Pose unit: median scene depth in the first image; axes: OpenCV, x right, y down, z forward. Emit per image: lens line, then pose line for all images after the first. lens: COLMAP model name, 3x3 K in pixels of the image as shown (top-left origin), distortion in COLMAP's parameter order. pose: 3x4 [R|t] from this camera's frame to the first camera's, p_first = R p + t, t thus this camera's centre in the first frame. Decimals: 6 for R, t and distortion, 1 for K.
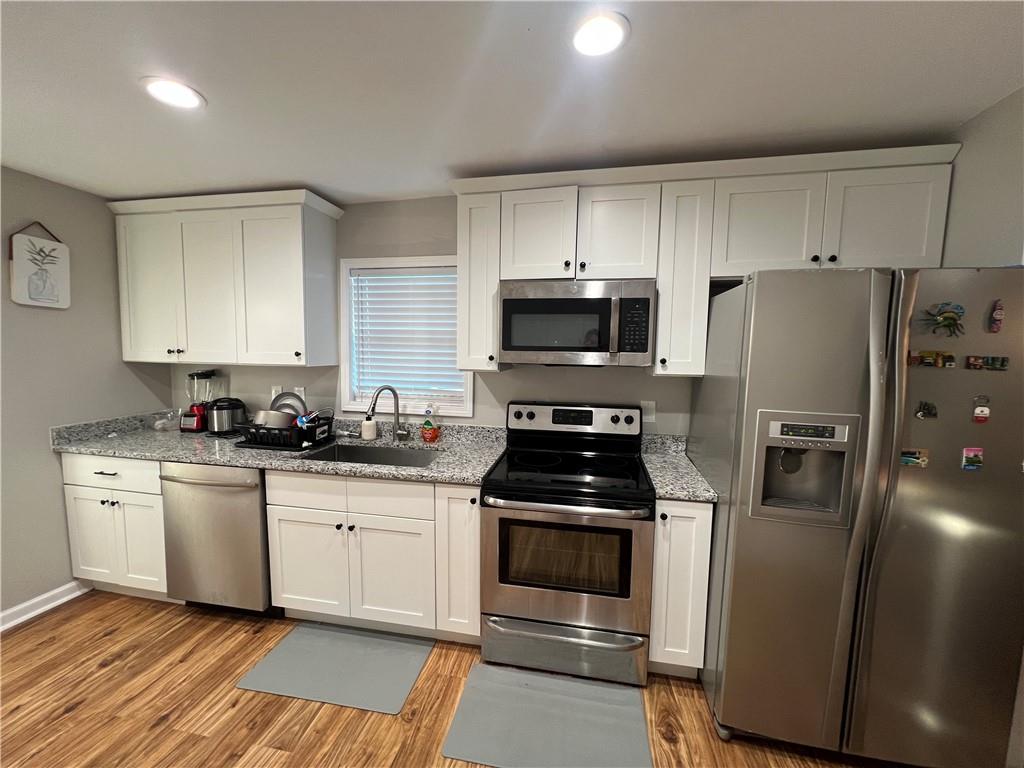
lens RADIAL K [[407.5, 0, 513.1], [0, 407.5, 386.8], [0, 0, 1]] dist [-0.001978, 0.000659]
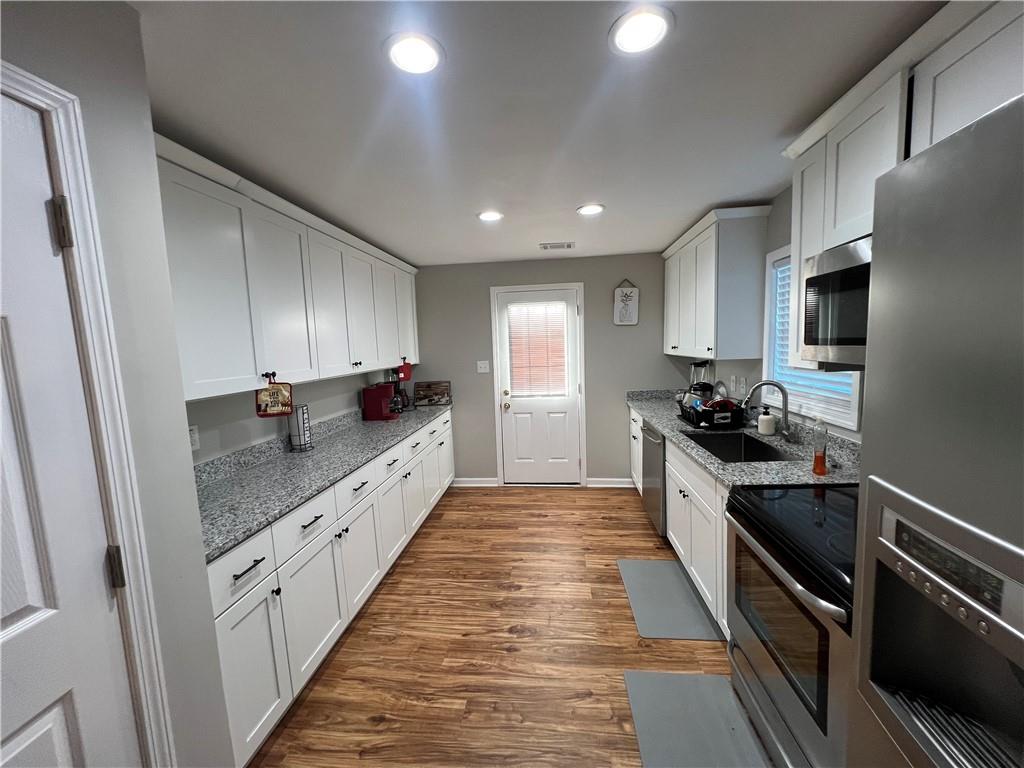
lens RADIAL K [[407.5, 0, 513.1], [0, 407.5, 386.8], [0, 0, 1]] dist [-0.001978, 0.000659]
pose [[0.079353, 0.084345, -0.993272, 0.700406], [-0.047512, 0.995602, 0.080748, -0.044484], [0.995714, 0.040785, 0.083011, 0.369674]]
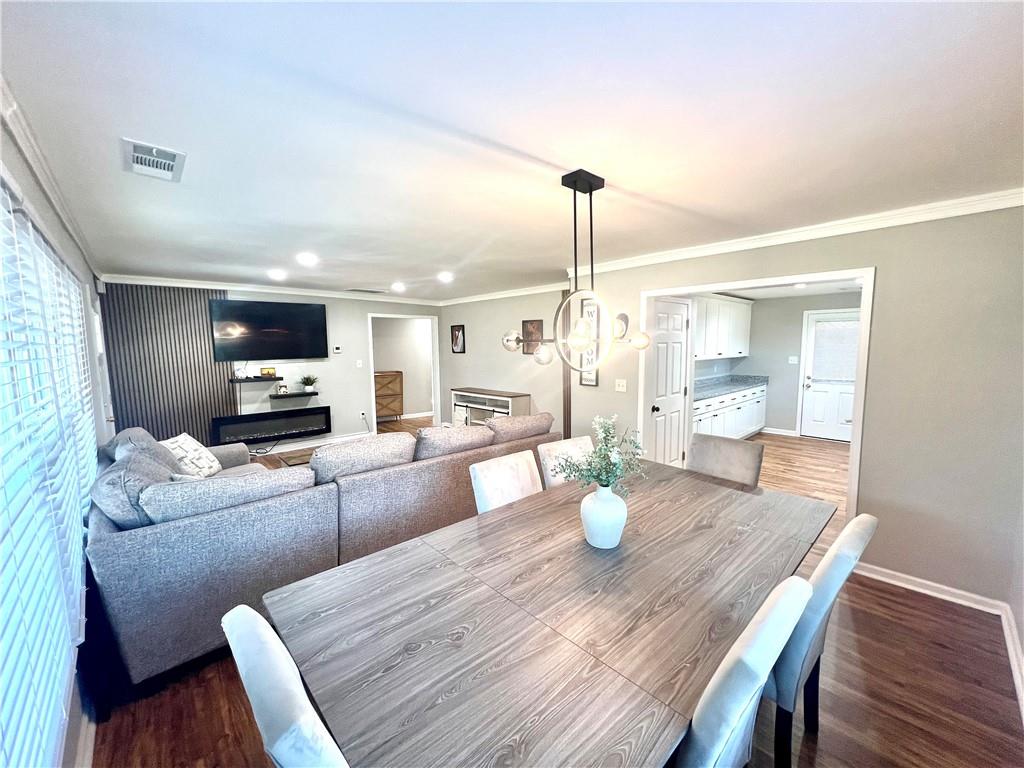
lens RADIAL K [[407.5, 0, 513.1], [0, 407.5, 386.8], [0, 0, 1]] dist [-0.001978, 0.000659]
pose [[-0.597697, 0.072481, -0.798439, 2.655030], [-0.068213, 0.987696, 0.140724, -0.066932], [0.798815, 0.138574, -0.585399, 0.535626]]
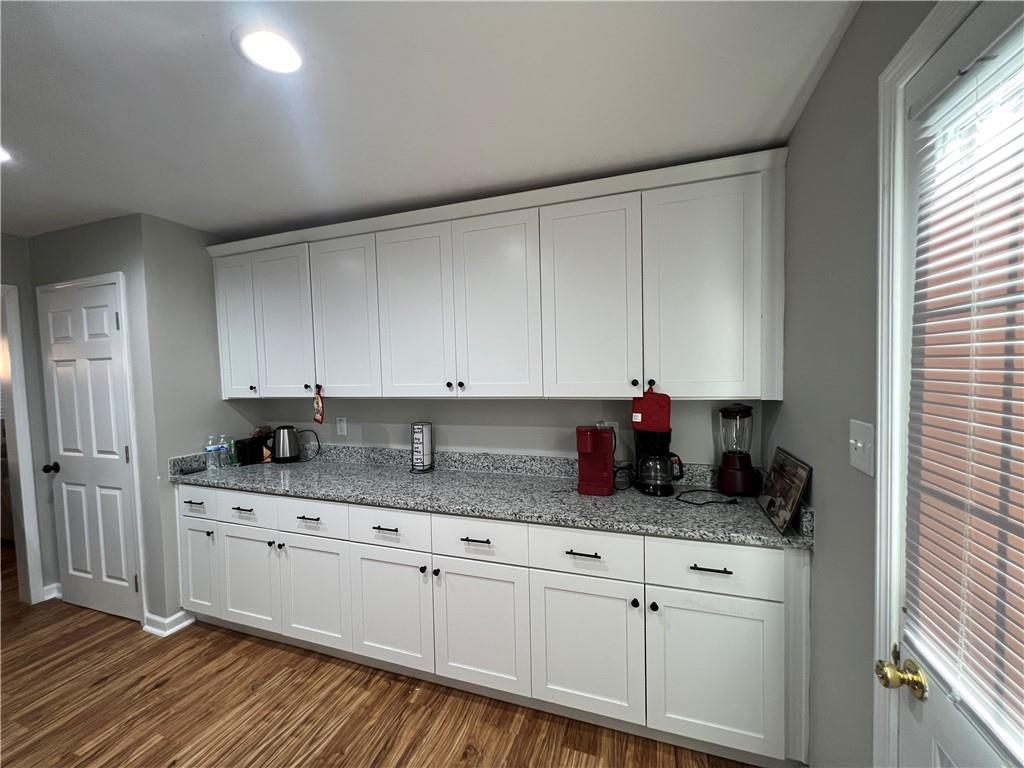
lens RADIAL K [[407.5, 0, 513.1], [0, 407.5, 386.8], [0, 0, 1]] dist [-0.001978, 0.000659]
pose [[-0.988654, -0.003706, 0.150163, -1.022042], [0.017313, 0.990222, 0.138423, -0.115753], [-0.149208, 0.139452, -0.978923, 0.909346]]
